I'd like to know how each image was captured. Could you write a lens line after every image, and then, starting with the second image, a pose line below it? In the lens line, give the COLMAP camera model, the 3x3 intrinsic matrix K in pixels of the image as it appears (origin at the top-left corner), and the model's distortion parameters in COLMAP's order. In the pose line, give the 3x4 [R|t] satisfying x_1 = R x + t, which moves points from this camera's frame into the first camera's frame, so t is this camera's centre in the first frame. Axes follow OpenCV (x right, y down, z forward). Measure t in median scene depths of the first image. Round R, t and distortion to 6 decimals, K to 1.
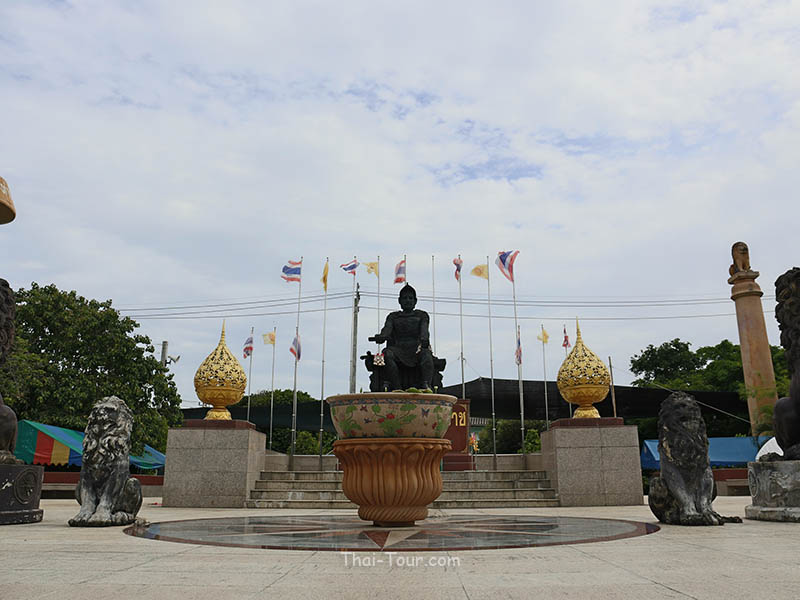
lens RADIAL K [[617.1, 0, 400.0], [0, 617.1, 300.0], [0, 0, 1]] dist [-0.092696, 0.005554]
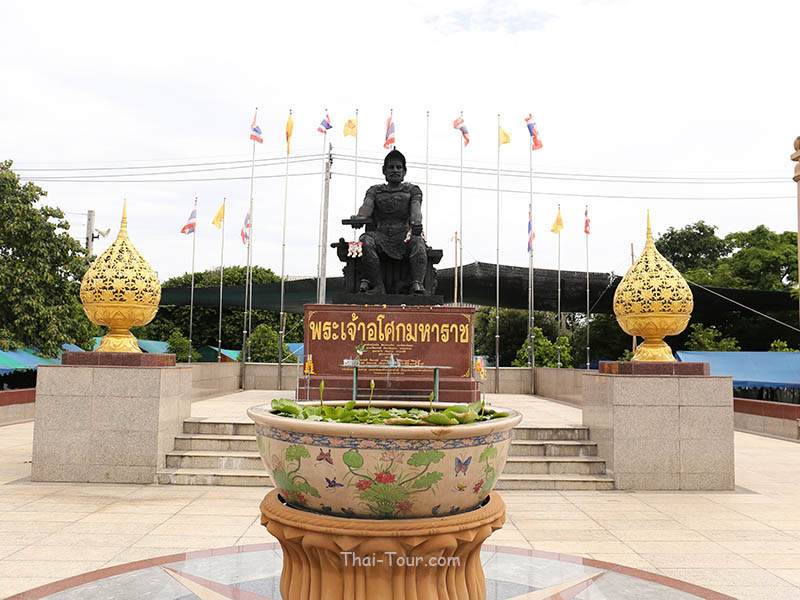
lens RADIAL K [[692.5, 0, 400.0], [0, 692.5, 300.0], [0, 0, 1]] dist [-0.070077, 0.005148]
pose [[0.999144, 0.022854, 0.034492, -0.006571], [-0.029144, 0.980453, 0.194584, -0.008504], [-0.029371, -0.195423, 0.980279, 0.144063]]
